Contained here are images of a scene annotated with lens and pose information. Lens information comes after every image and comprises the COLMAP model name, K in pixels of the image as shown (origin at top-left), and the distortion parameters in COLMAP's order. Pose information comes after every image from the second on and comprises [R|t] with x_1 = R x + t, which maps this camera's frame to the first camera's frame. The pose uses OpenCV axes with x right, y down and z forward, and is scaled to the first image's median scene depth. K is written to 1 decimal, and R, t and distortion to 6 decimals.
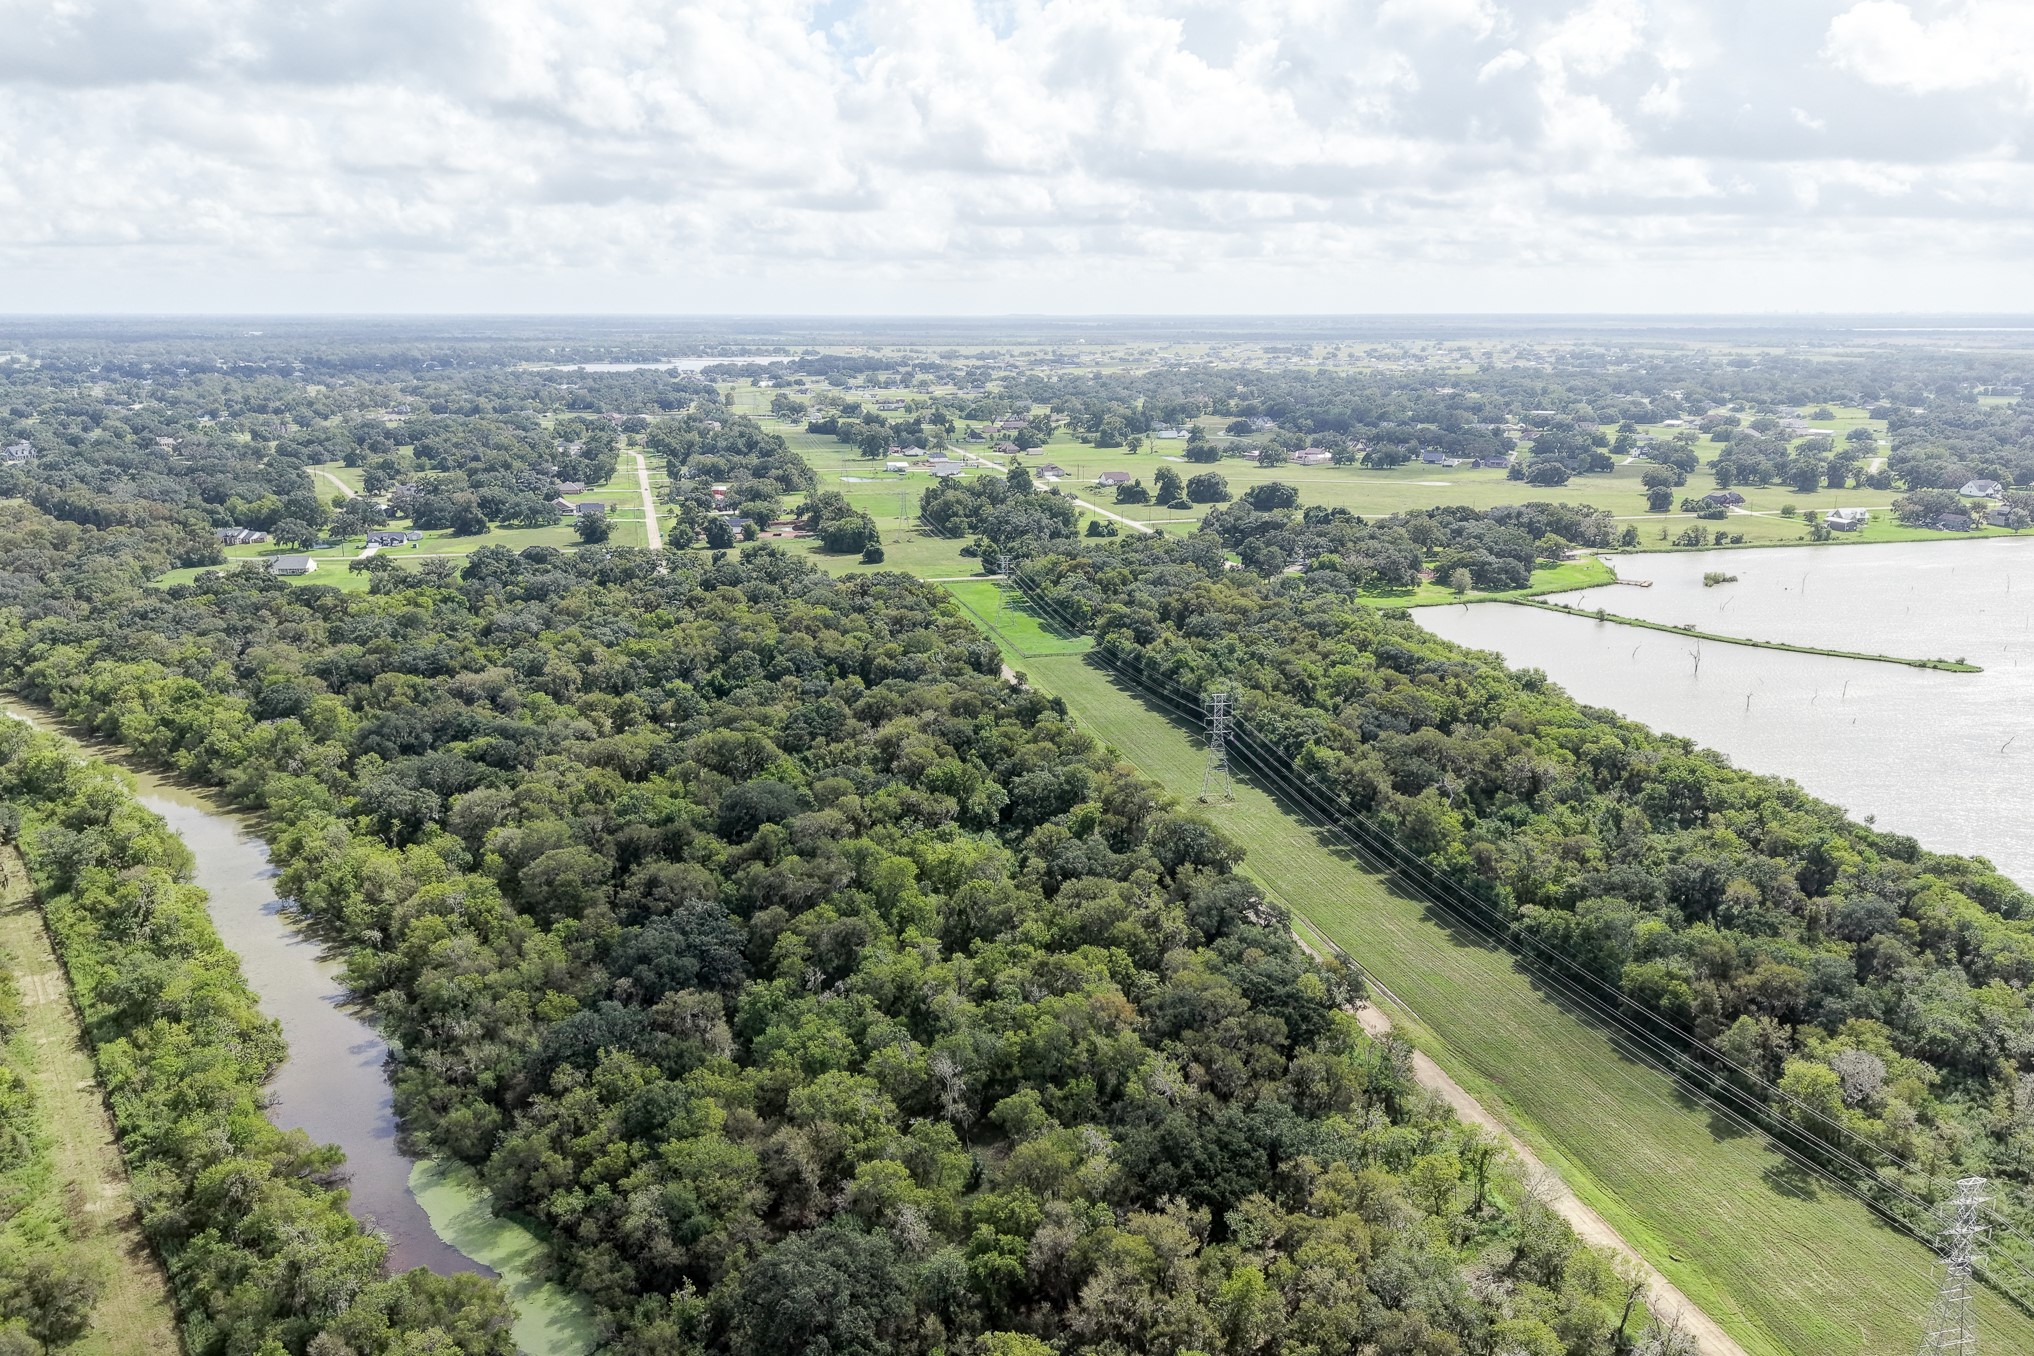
lens RADIAL K [[1620.5, 0, 1017.0], [0, 1620.5, 678.0], [0, 0, 1]] dist [0.116614, -0.289001]
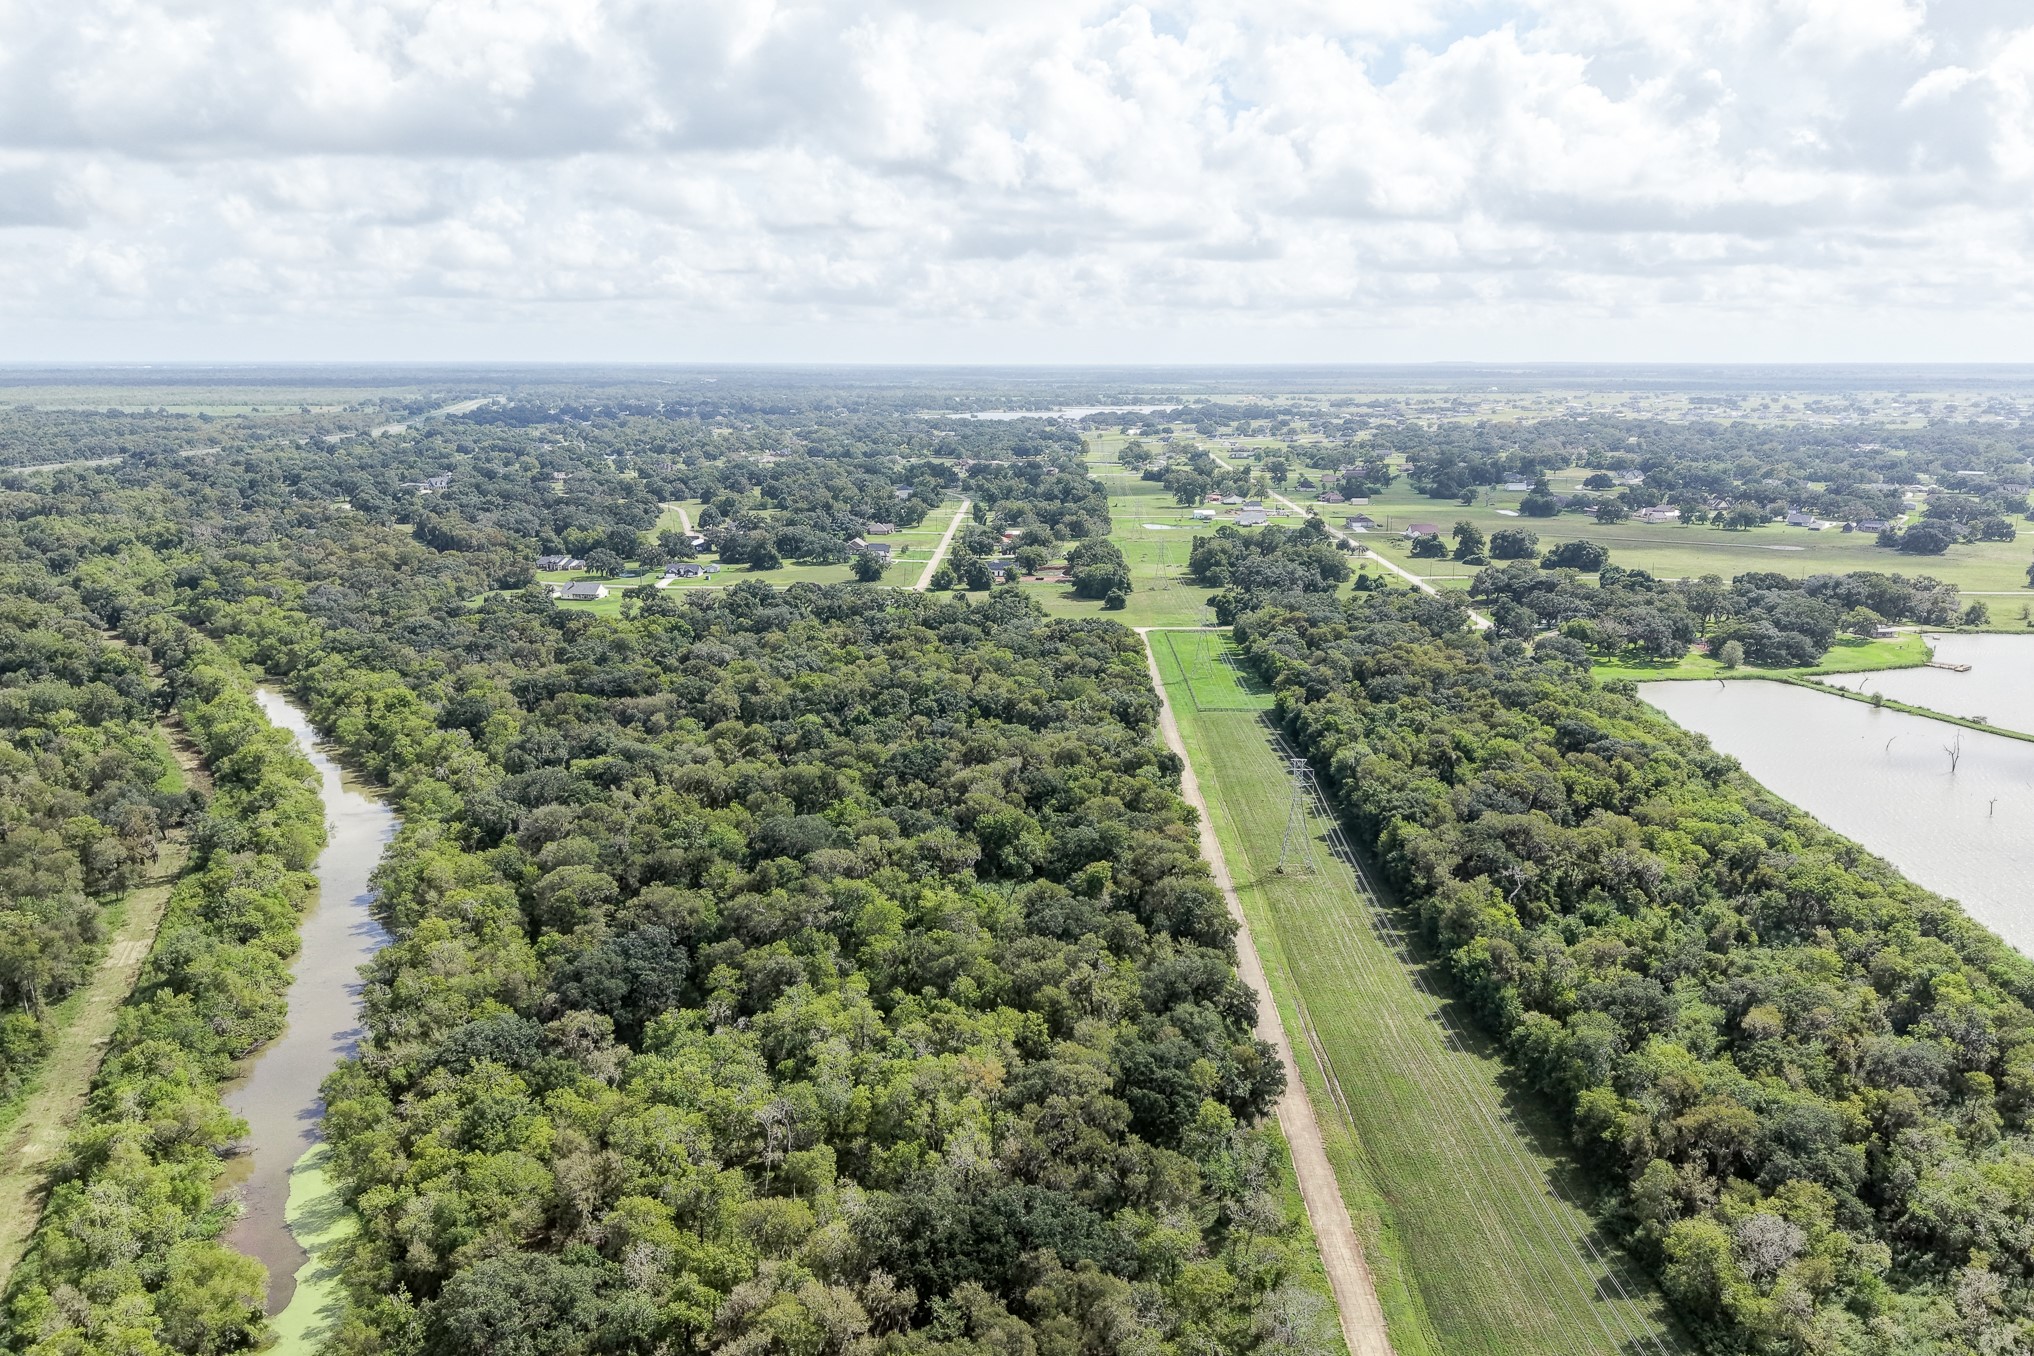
lens RADIAL K [[1636.6, 0, 1017.0], [0, 1636.6, 678.0], [0, 0, 1]] dist [0.034003, -0.044259]
pose [[0.966836, 0.049393, -0.250577, 0.108762], [-0.056834, 0.998129, -0.022544, -0.003381], [0.248995, 0.036038, 0.967834, 0.021377]]
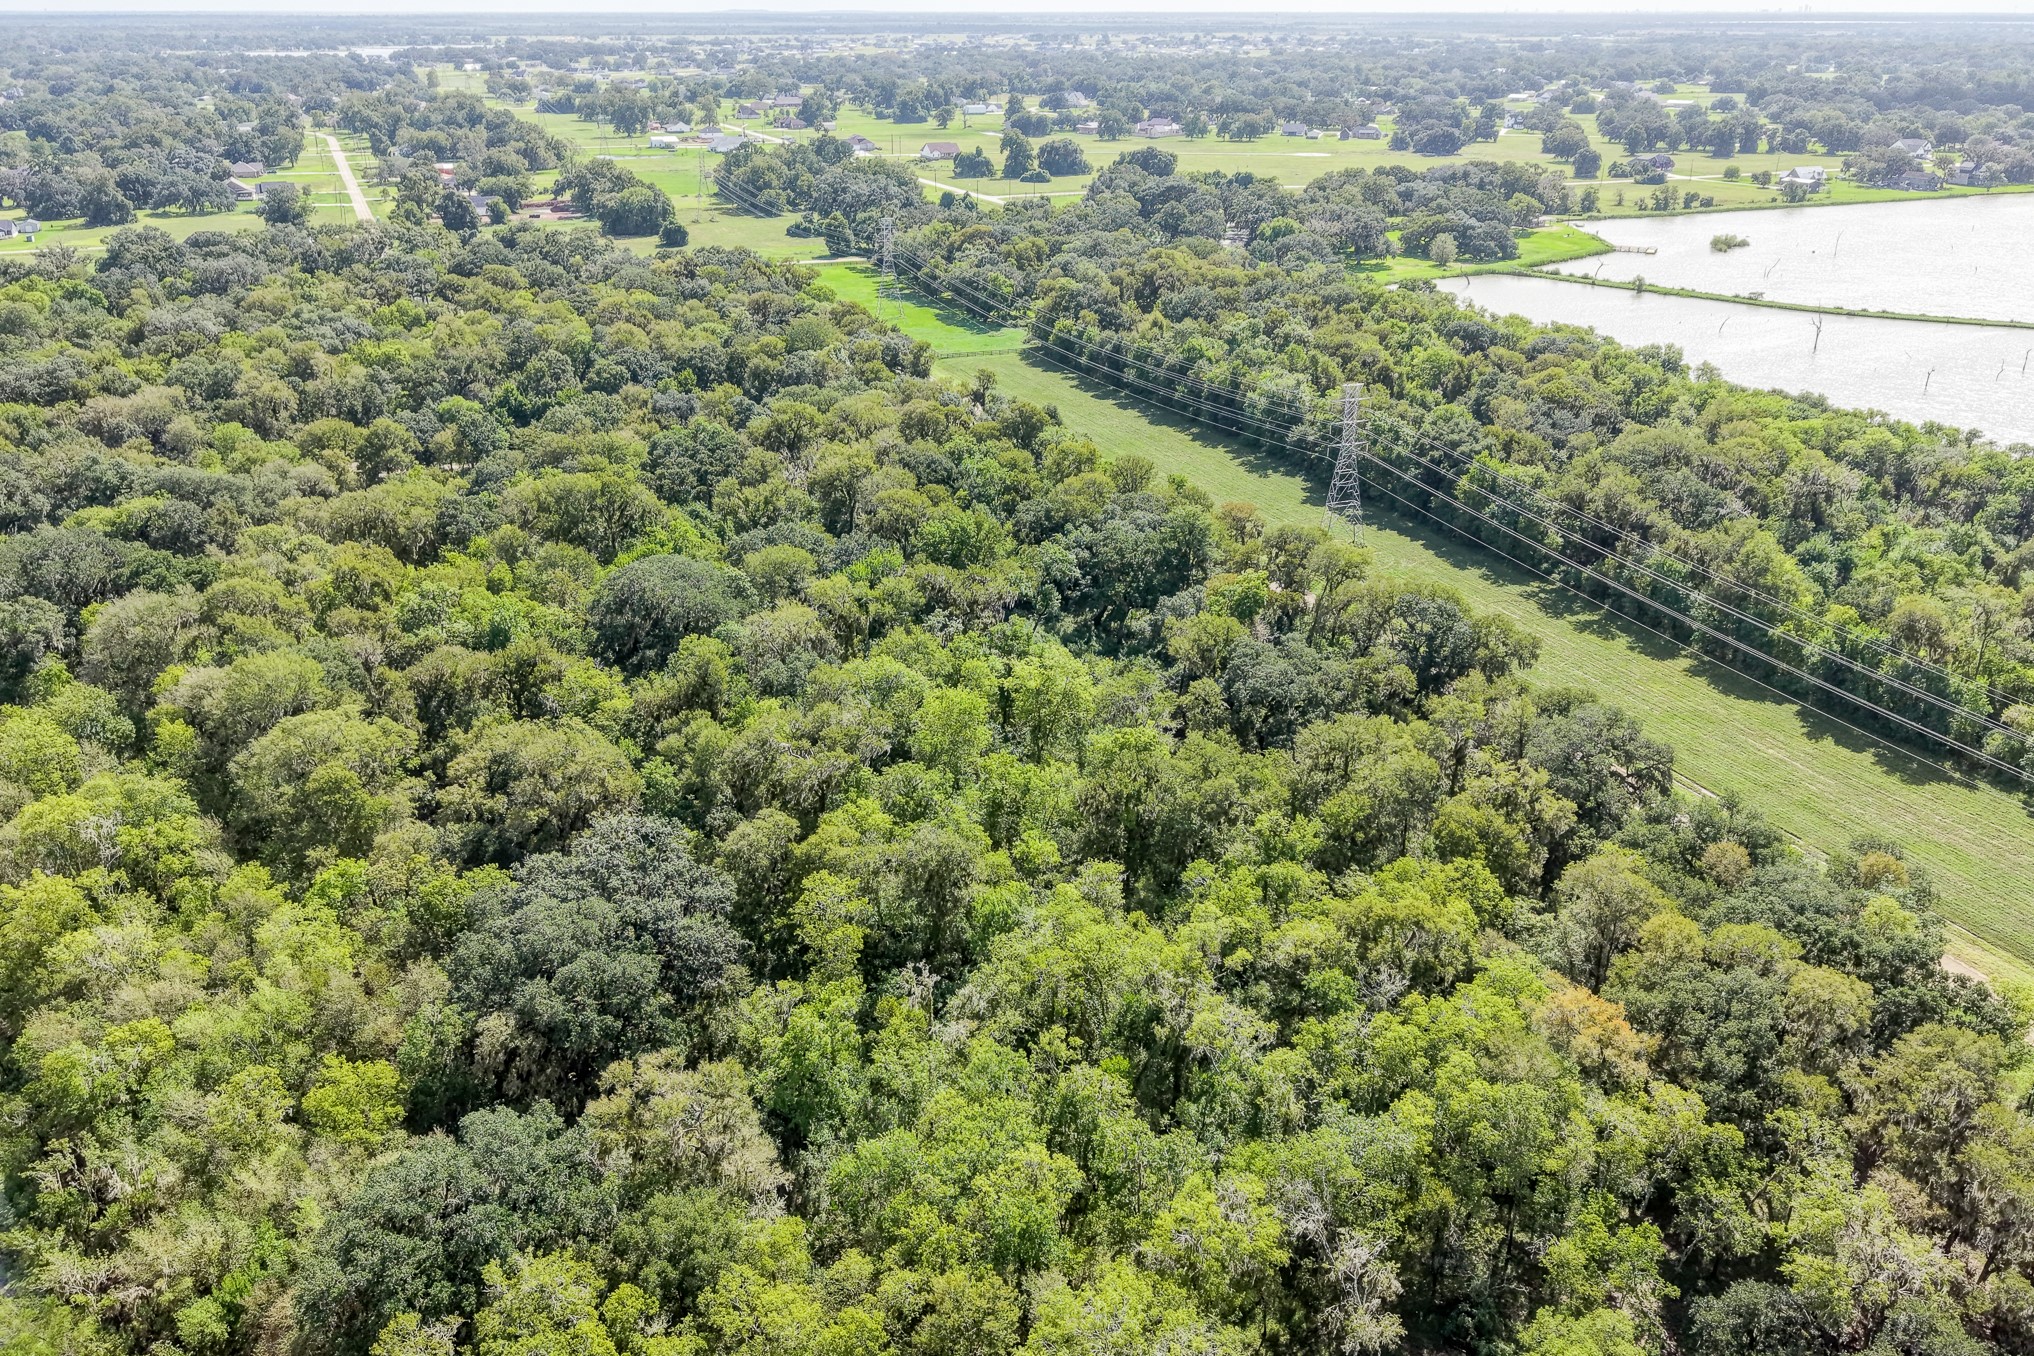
lens RADIAL K [[1636.6, 0, 1017.0], [0, 1636.6, 678.0], [0, 0, 1]] dist [0.034003, -0.044259]
pose [[0.987078, -0.057722, 0.149484, -0.059128], [0.032757, 0.985854, 0.164377, 0.007175], [-0.156857, -0.157356, 0.975005, 0.200514]]
